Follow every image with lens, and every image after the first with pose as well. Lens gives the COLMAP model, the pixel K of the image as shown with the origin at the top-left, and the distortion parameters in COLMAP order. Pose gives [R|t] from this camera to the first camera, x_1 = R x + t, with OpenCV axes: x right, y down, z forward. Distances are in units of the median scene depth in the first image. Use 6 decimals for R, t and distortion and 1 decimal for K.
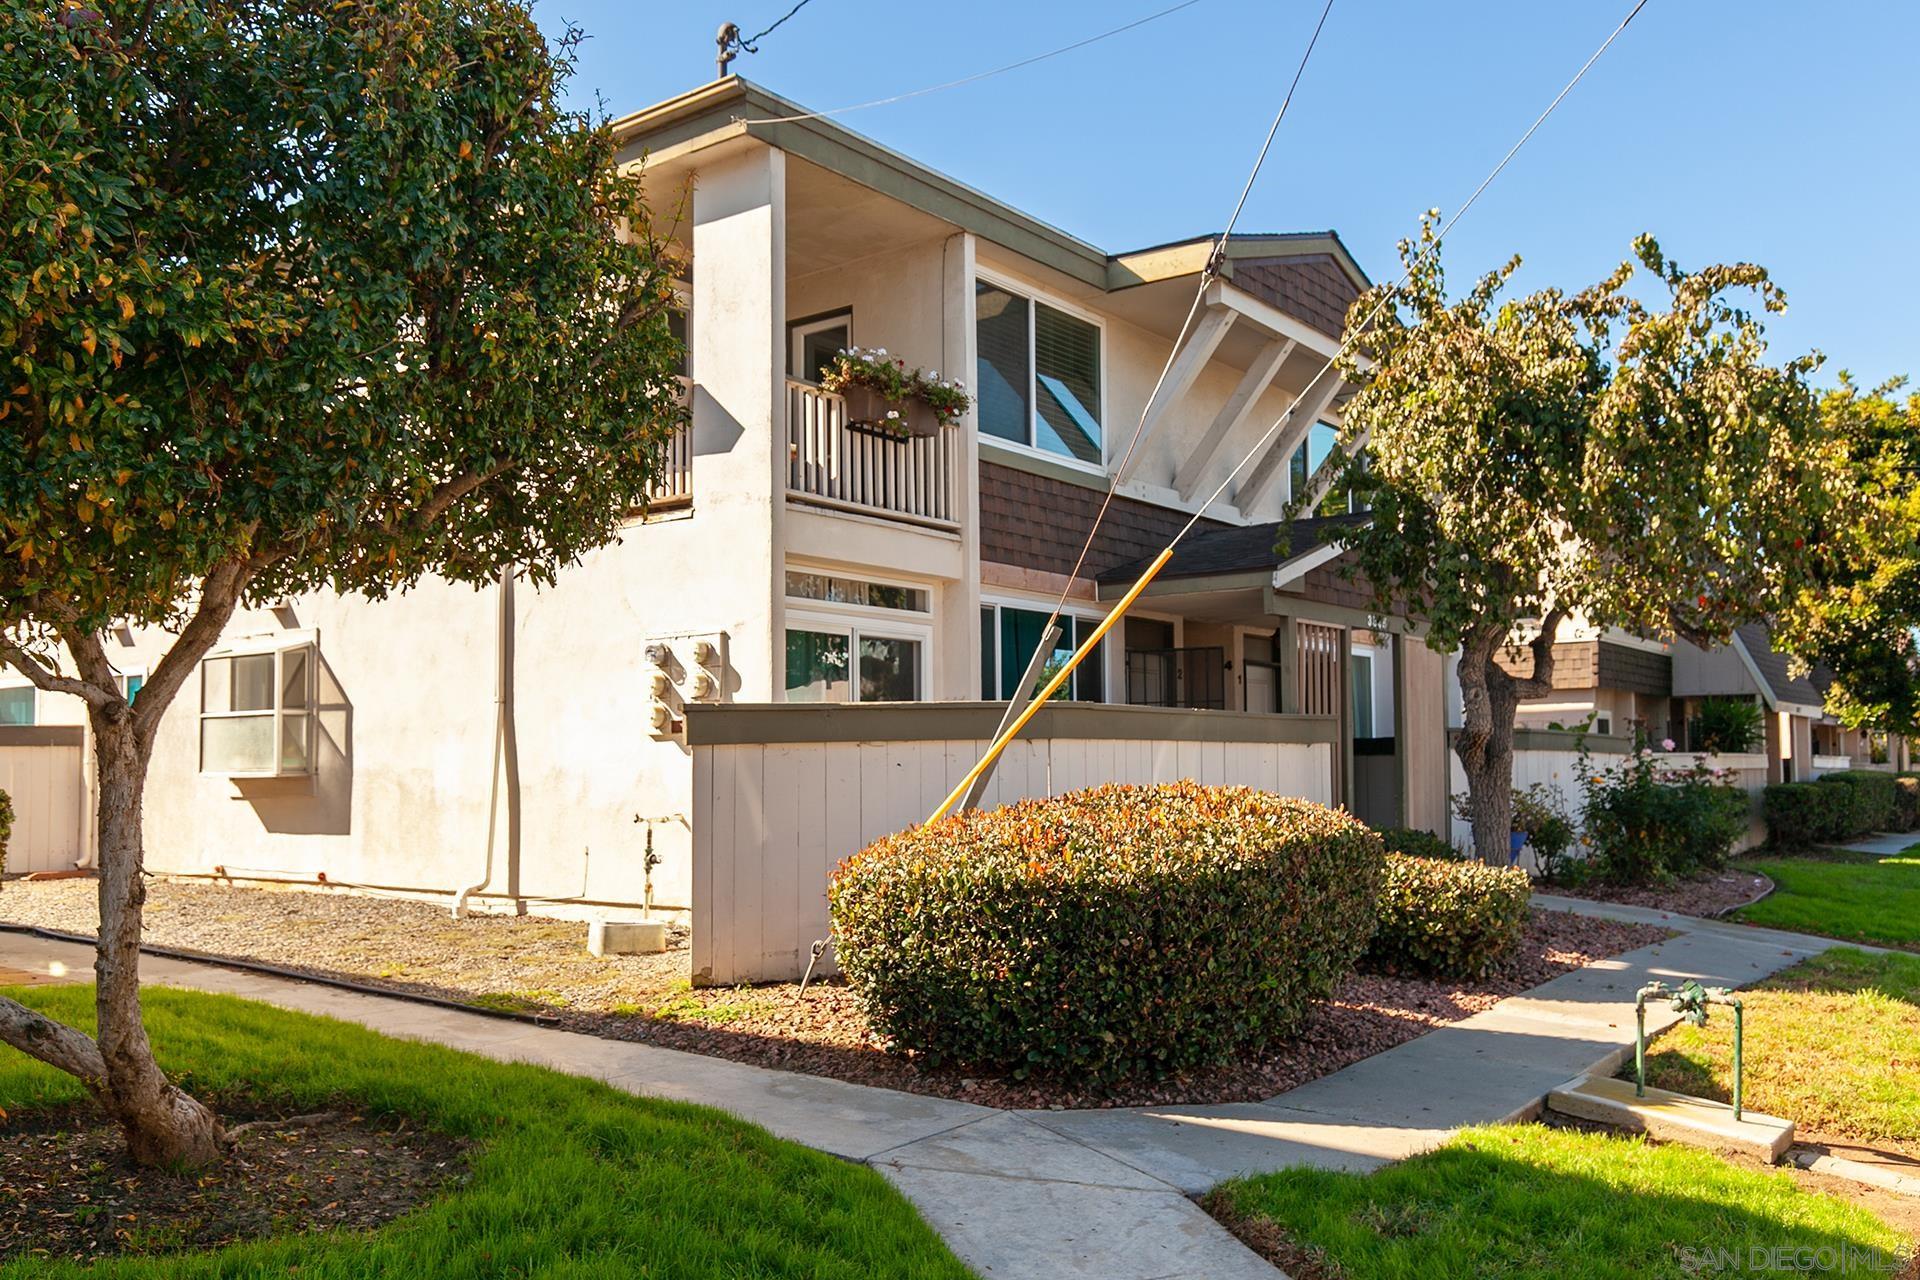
lens RADIAL K [[1644.0, 0, 961.5], [0, 1644.0, 644.8], [0, 0, 1]] dist [0.010380, -0.006484]
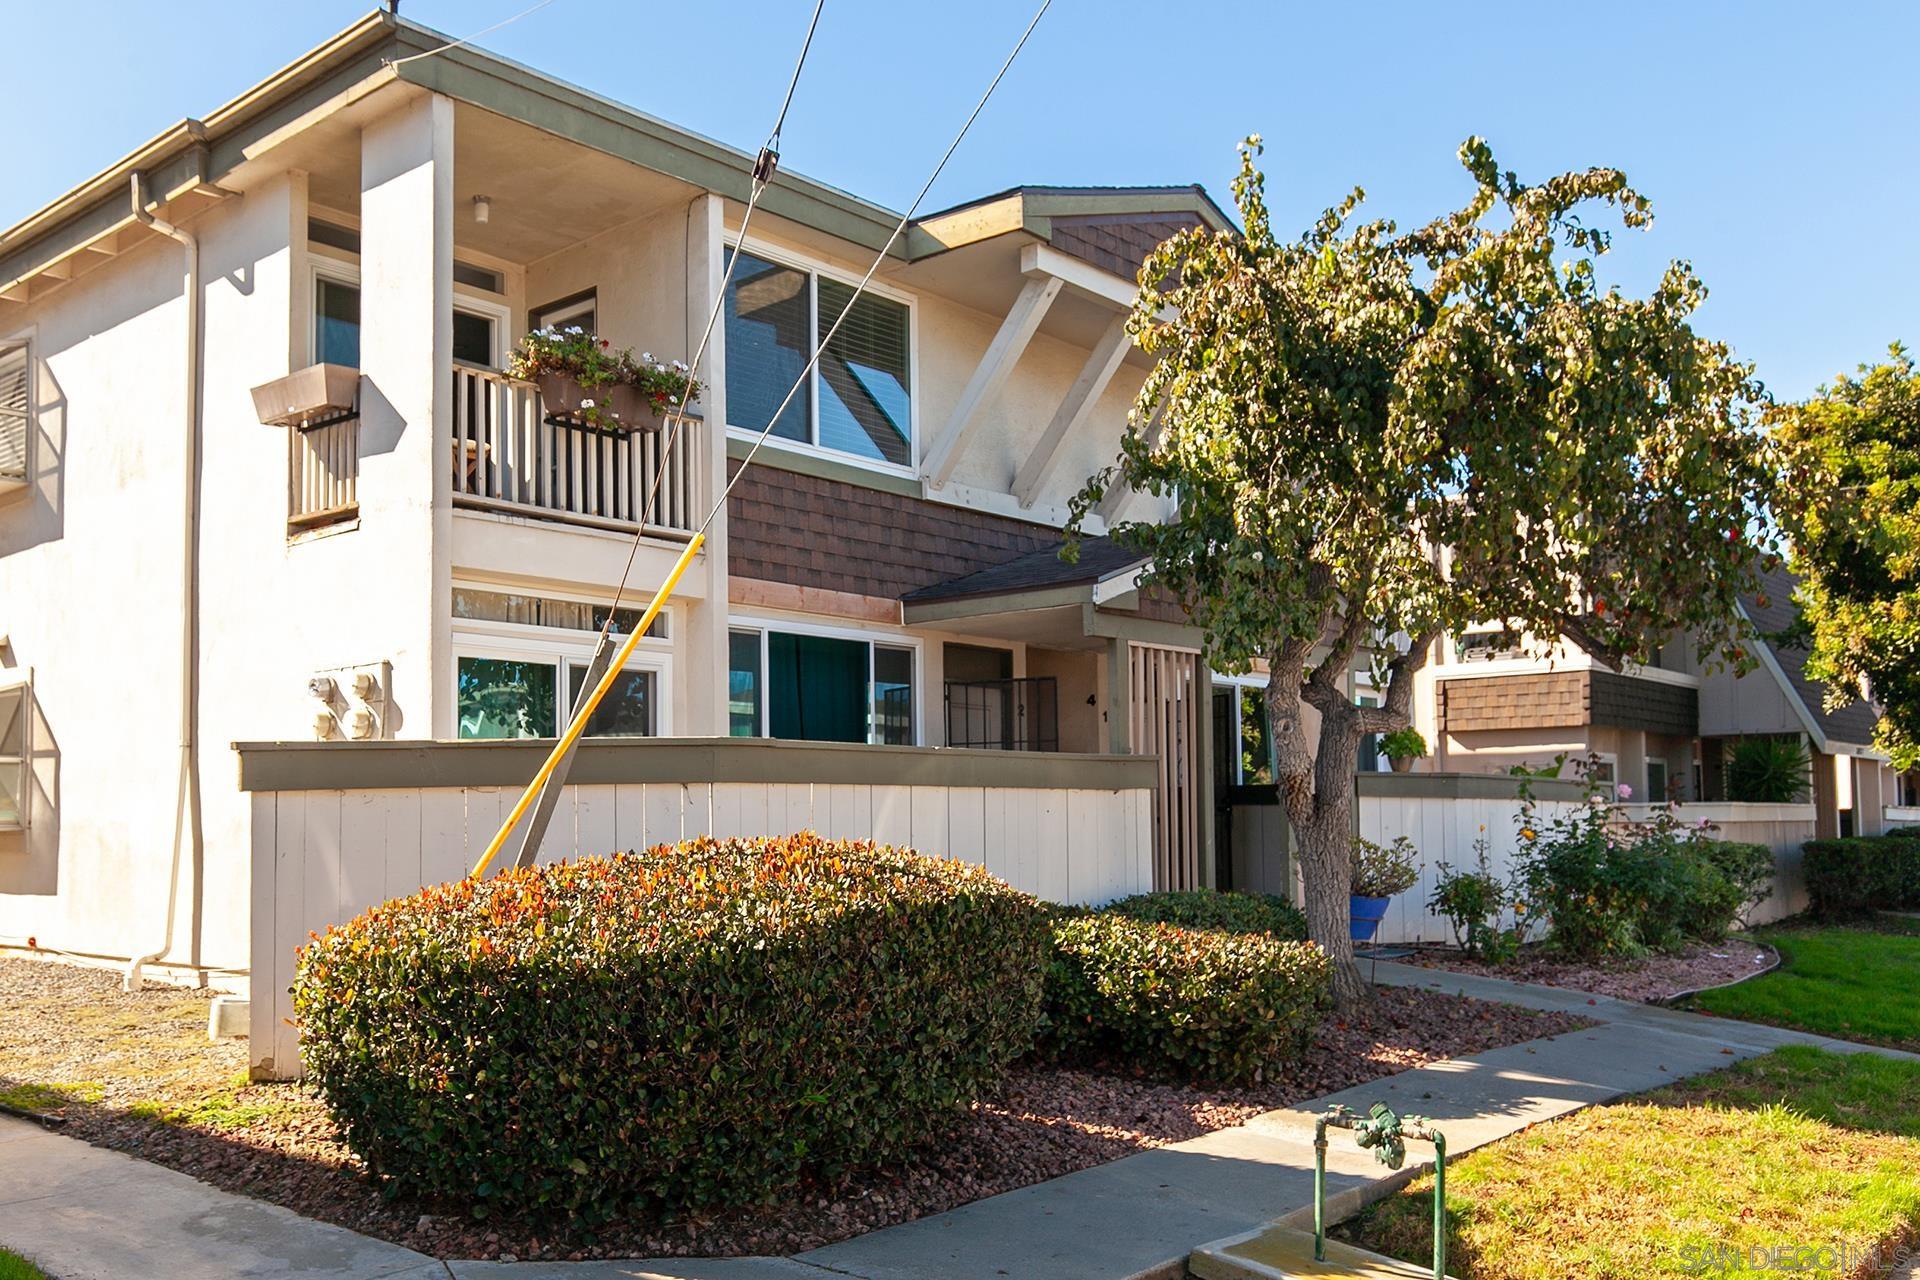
lens RADIAL K [[1647.0, 0, 955.8], [0, 1647.0, 695.7], [0, 0, 1]] dist [0.001961, 0.002844]
pose [[0.992716, -0.010801, -0.119994, 0.240856], [0.010339, 0.999937, -0.004467, 0.016288], [0.120035, 0.003194, 0.992765, 0.174356]]
